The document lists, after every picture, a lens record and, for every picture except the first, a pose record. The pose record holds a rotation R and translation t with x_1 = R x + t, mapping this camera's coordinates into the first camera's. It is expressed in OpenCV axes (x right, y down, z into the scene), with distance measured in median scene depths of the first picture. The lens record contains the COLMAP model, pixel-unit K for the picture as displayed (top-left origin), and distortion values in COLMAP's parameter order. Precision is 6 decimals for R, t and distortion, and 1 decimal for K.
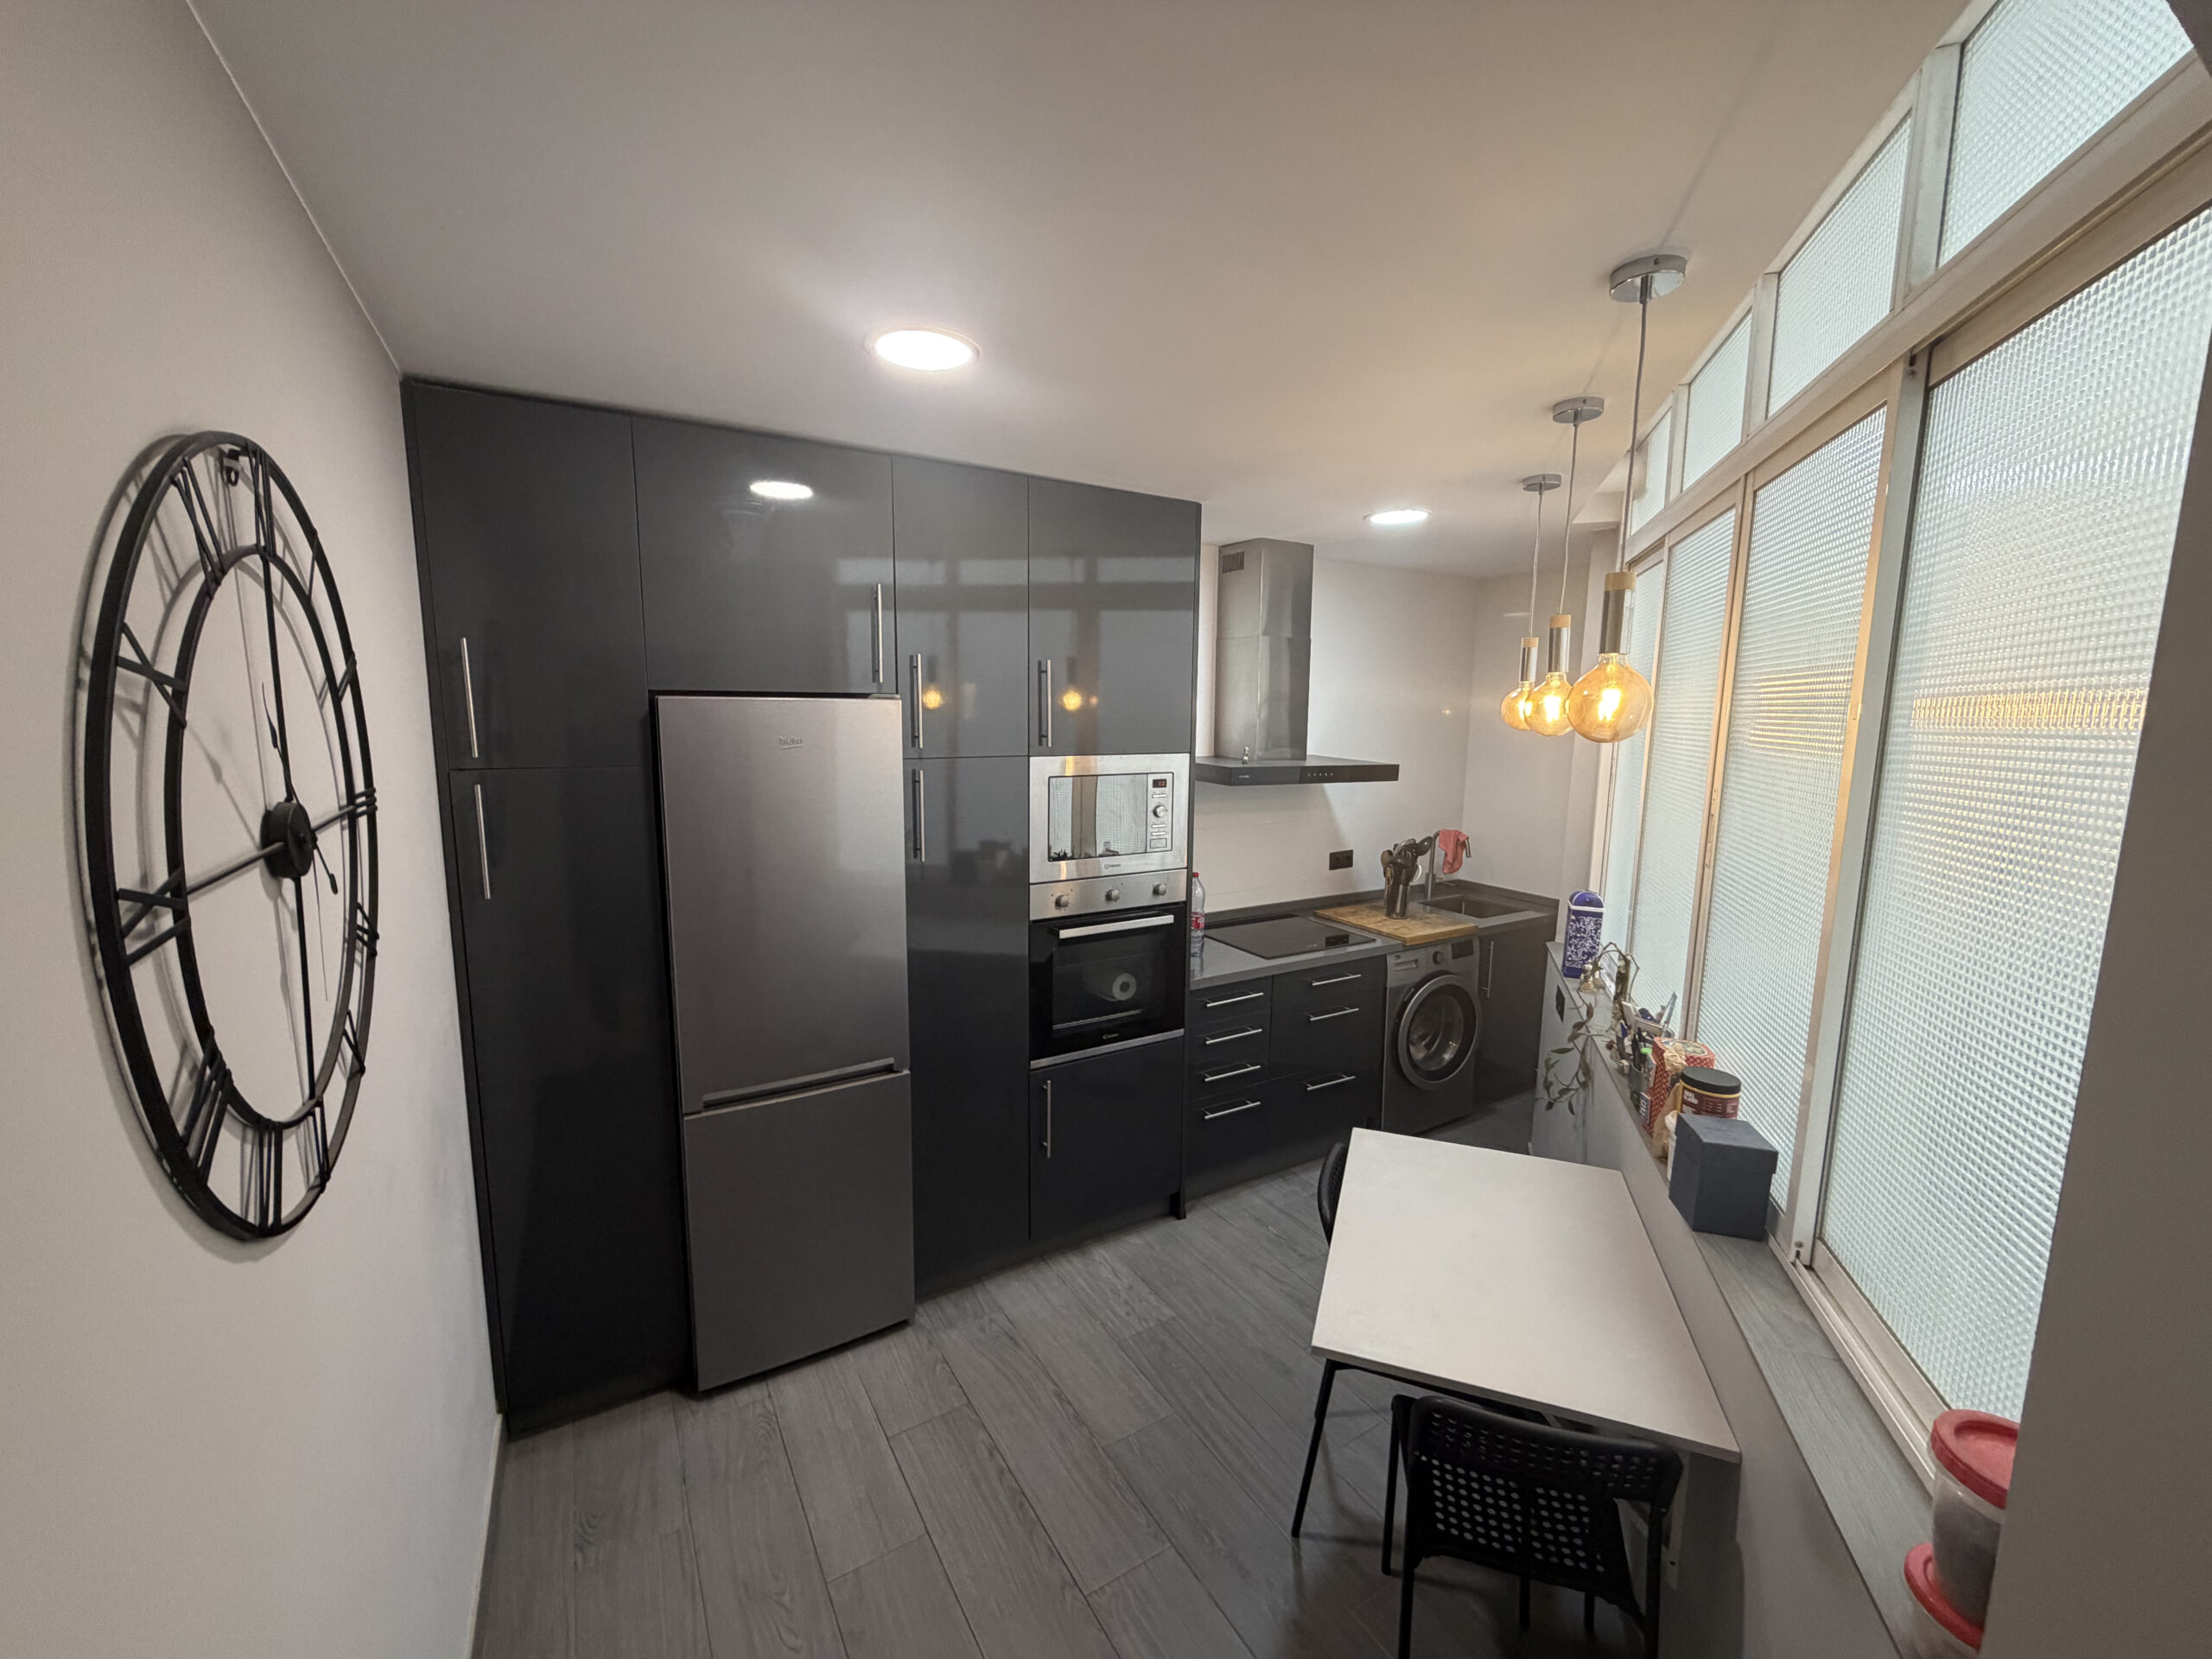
lens RADIAL K [[879.7, 0, 1098.6], [0, 879.7, 829.1], [0, 0, 1]] dist [-0.002405, 0.001409]
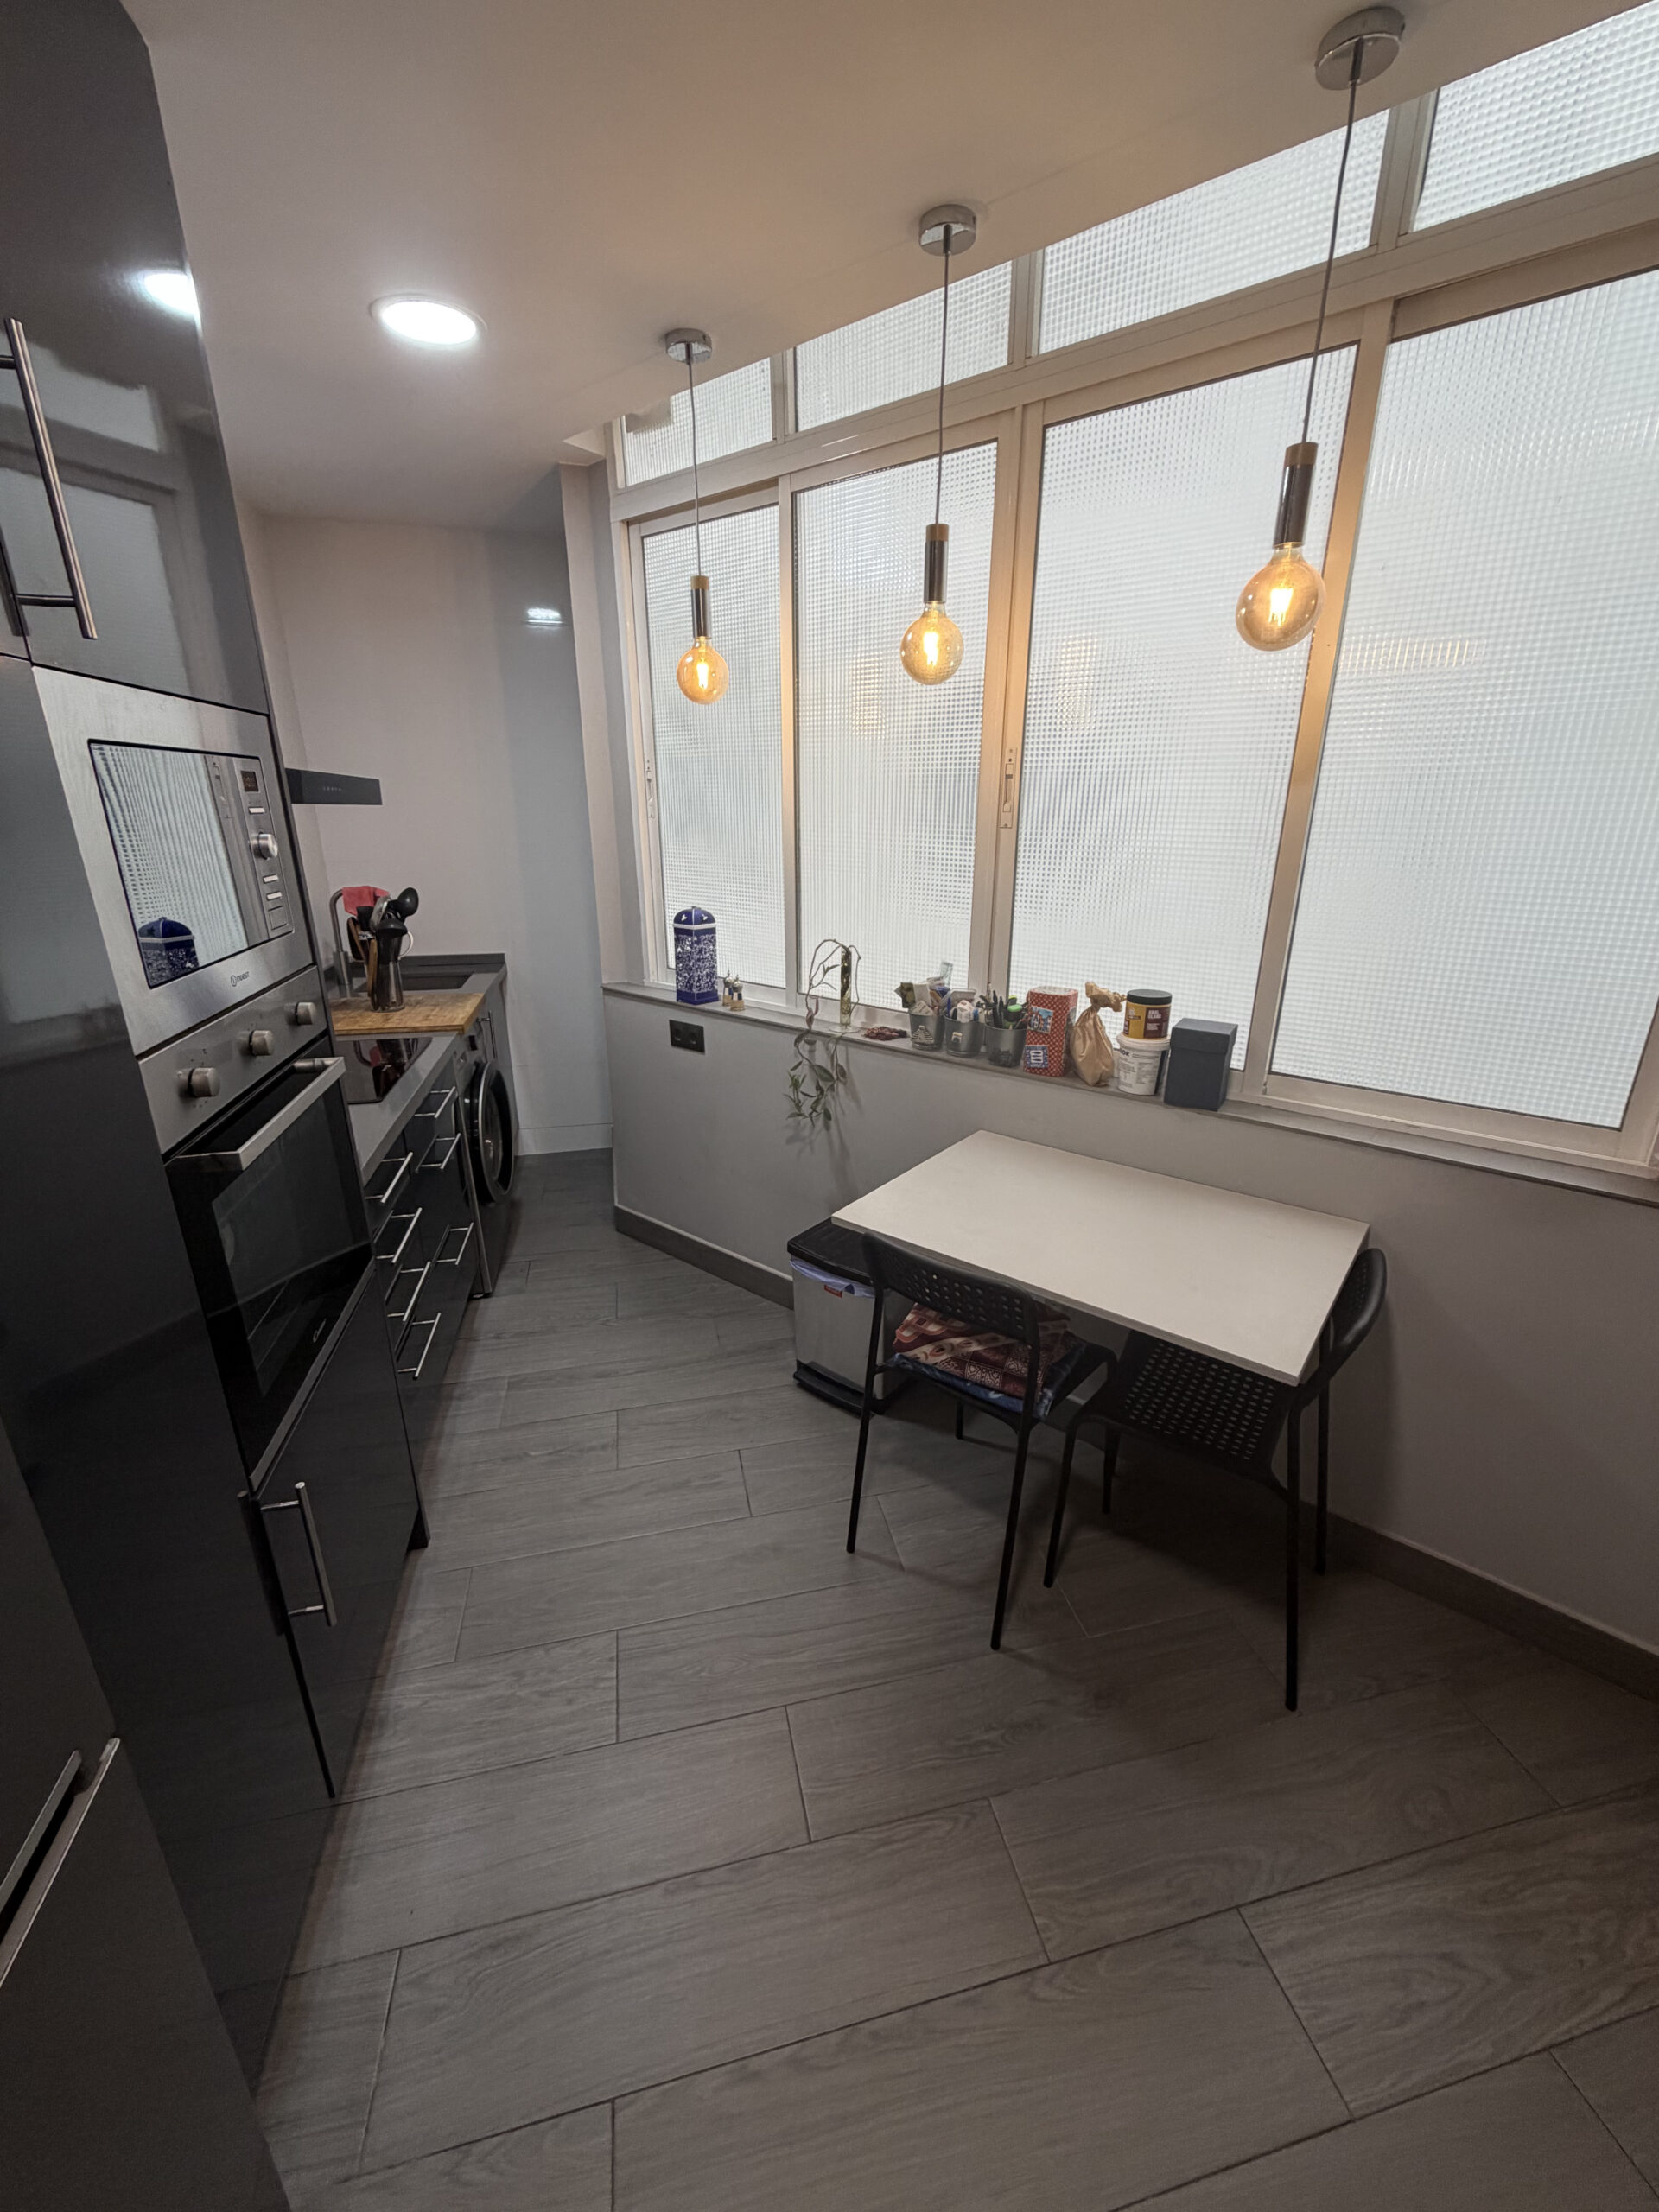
lens RADIAL K [[879.7, 0, 830.2], [0, 879.7, 1097.0], [0, 0, 1]] dist [-0.002405, 0.001409]
pose [[0.312917, -0.316695, 0.895426, -0.305156], [0.131596, 0.948135, 0.289349, 0.011030], [-0.940620, 0.027293, 0.338363, 0.596456]]
